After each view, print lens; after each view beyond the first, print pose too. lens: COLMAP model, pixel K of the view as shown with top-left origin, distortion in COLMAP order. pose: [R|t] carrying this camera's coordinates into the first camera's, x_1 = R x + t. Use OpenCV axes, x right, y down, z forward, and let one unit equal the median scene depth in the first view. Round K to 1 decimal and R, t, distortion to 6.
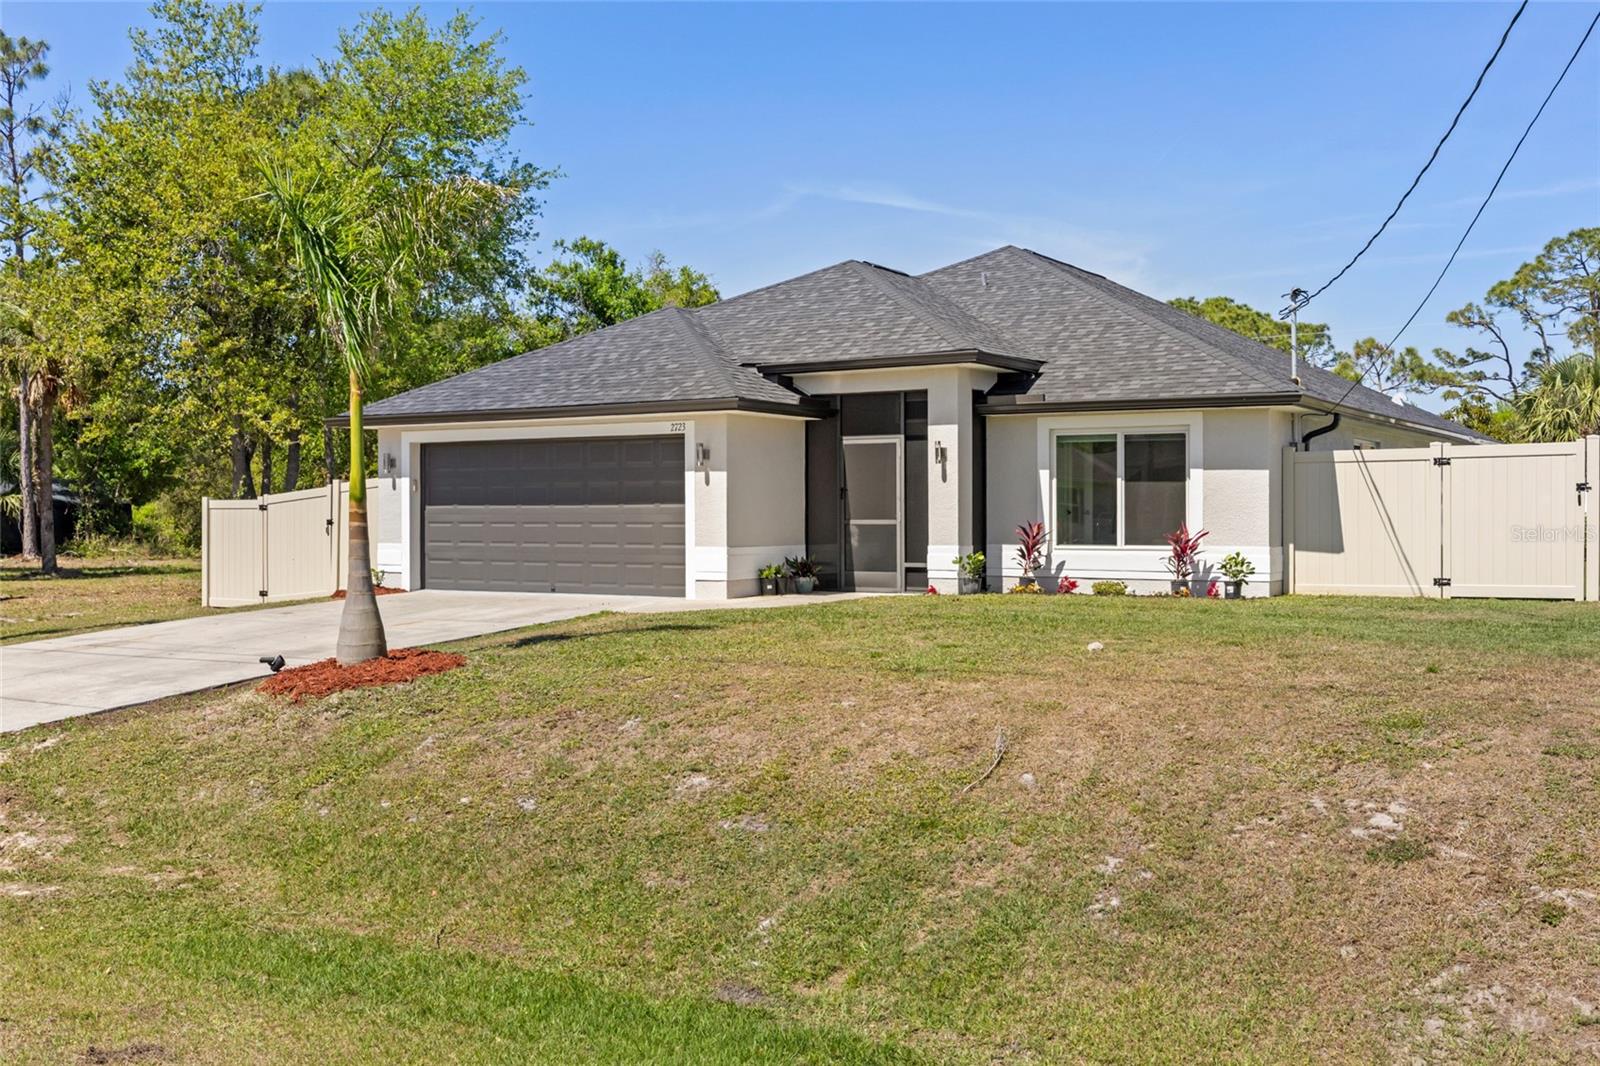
lens RADIAL K [[1536.7, 0, 792.1], [0, 1536.7, 539.5], [0, 0, 1]] dist [0.017026, 0.000000]
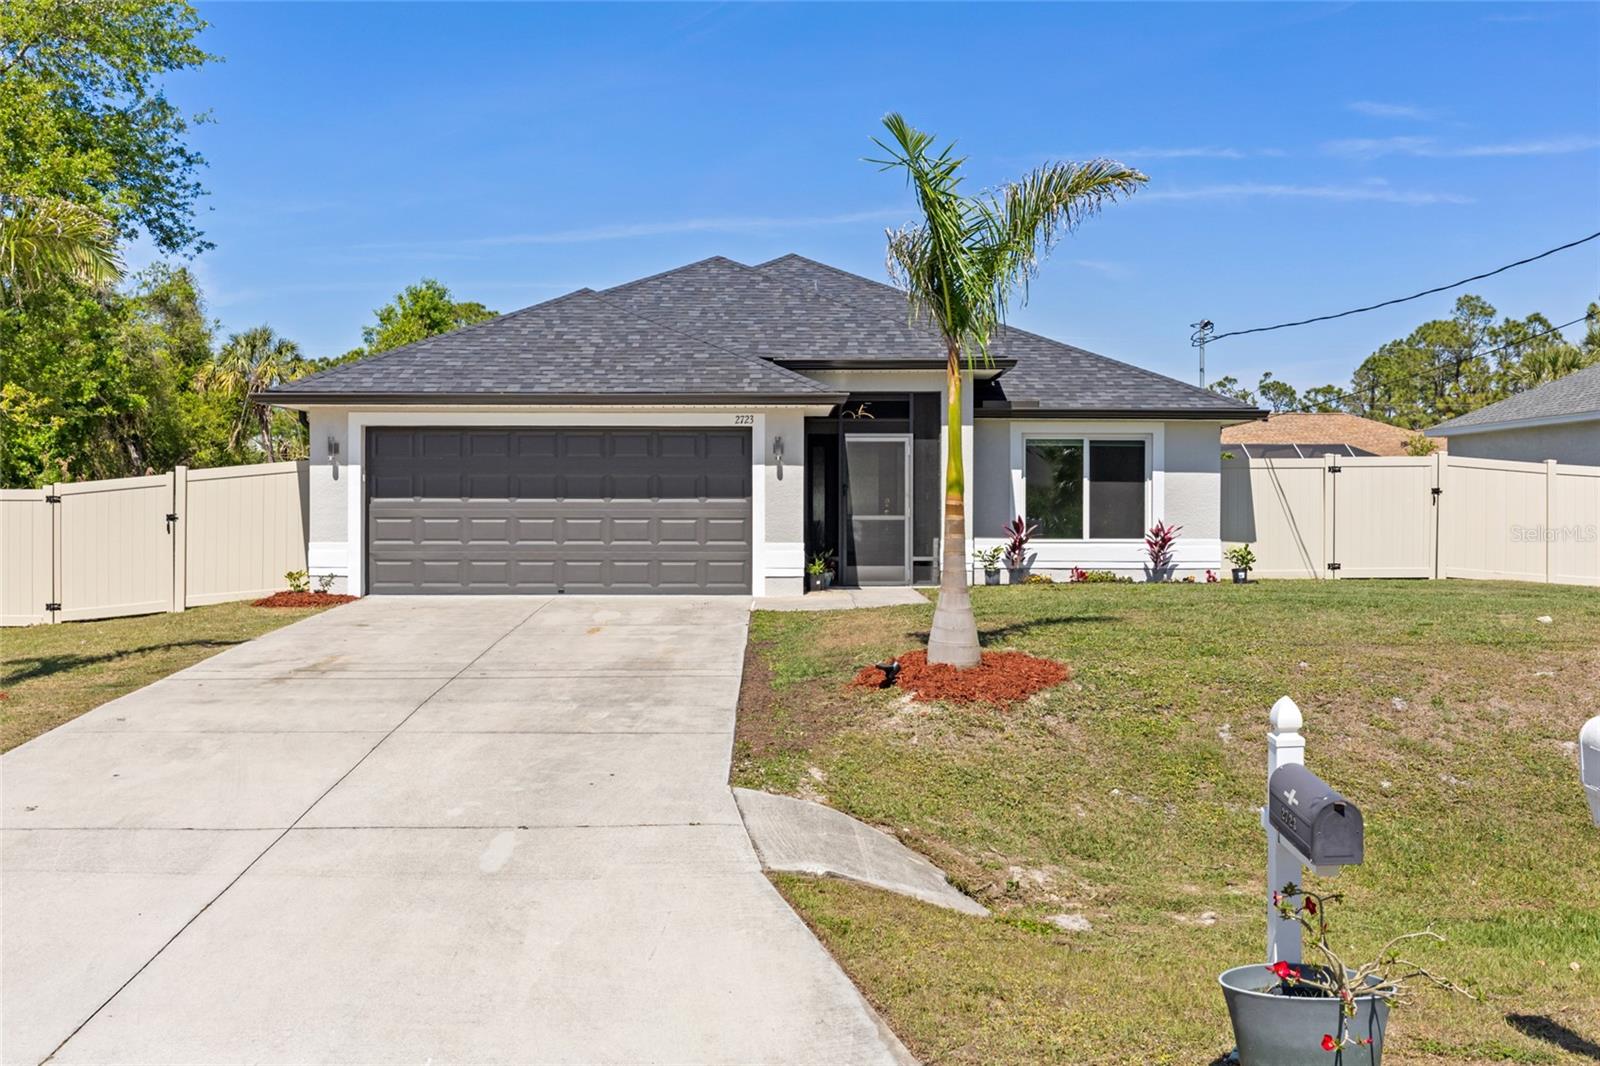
lens RADIAL K [[1536.7, 0, 798.7], [0, 1536.7, 528.5], [0, 0, 1]] dist [0.017026, 0.000000]
pose [[0.853226, -0.001566, 0.521539, -0.547022], [0.005951, 0.999960, -0.006733, 0.002597], [-0.521507, 0.008848, 0.853201, 0.153535]]
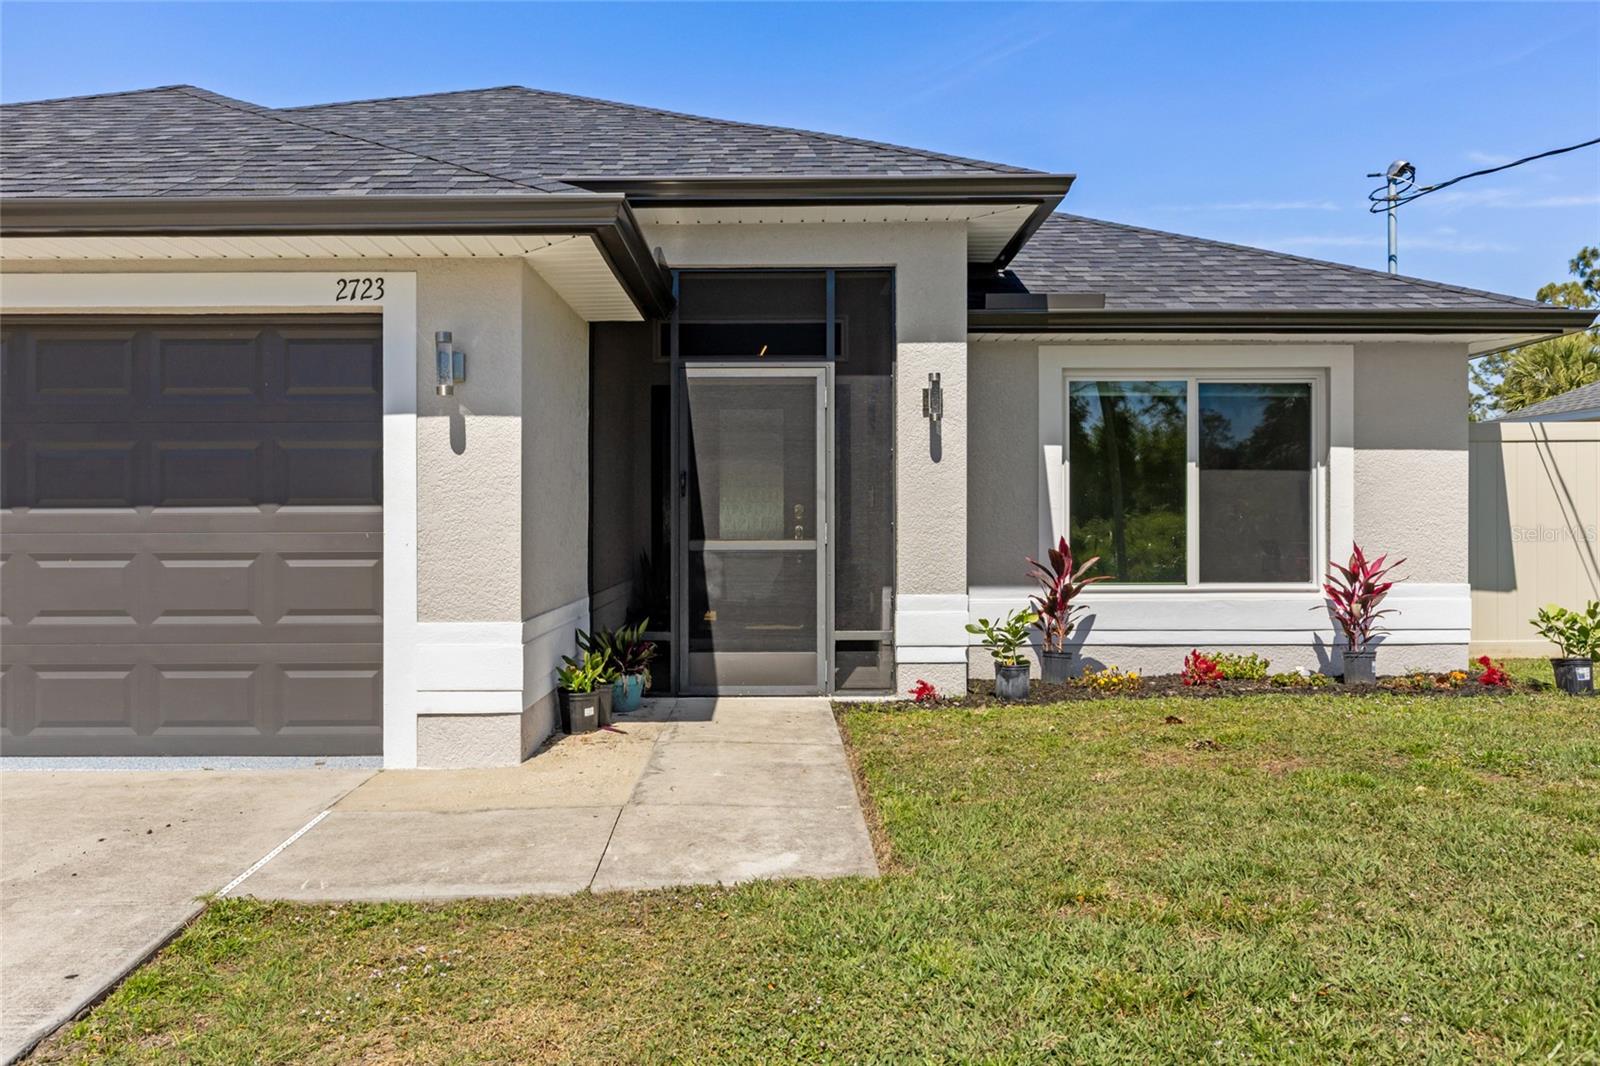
lens RADIAL K [[1203.4, 0, 793.2], [0, 1203.4, 520.2], [0, 0, 1]] dist [0.016236, -0.000535]
pose [[0.855989, -0.000416, 0.516994, -0.132577], [0.009471, 0.999845, -0.014875, -0.013898], [-0.516908, 0.017629, 0.855859, 0.701023]]
